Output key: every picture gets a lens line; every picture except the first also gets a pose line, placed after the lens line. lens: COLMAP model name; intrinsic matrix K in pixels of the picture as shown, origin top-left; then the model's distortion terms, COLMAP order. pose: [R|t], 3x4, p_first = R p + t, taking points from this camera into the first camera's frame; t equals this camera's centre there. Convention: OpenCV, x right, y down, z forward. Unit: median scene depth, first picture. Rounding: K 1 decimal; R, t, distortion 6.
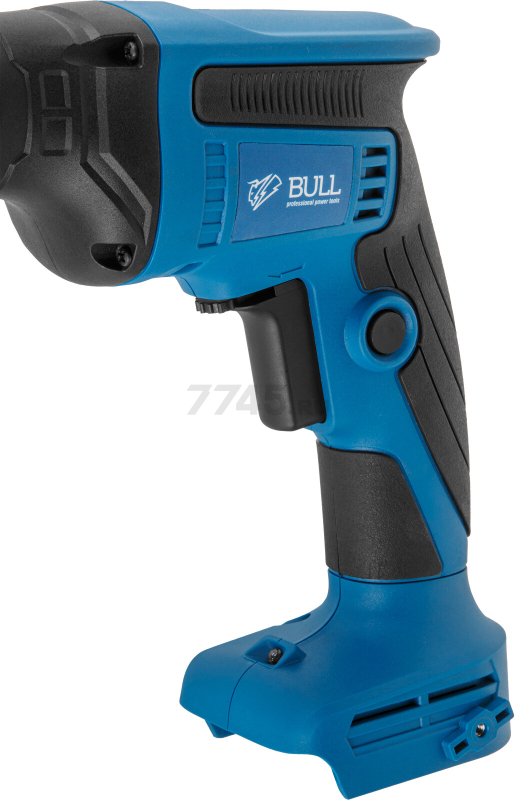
lens RADIAL K [[2769.3, 0, 258.6], [0, 2769.3, 405.2], [0, 0, 1]] dist [0.249283, 0.000000]
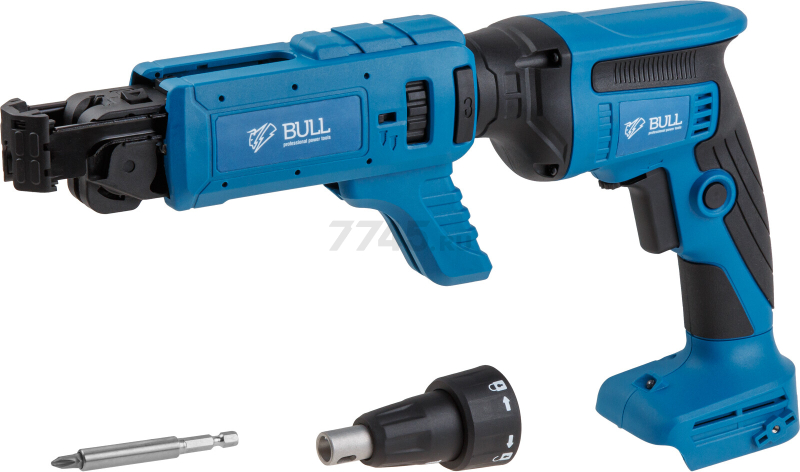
lens RADIAL K [[3186.3, 0, 398.7], [0, 3186.3, 241.3], [0, 0, 1]] dist [0.129046, 0.000000]
pose [[0.991464, 0.006017, -0.130241, 0.106677], [0.008036, 0.994215, 0.107108, -0.204037], [0.130132, -0.107241, 0.985680, -0.908635]]
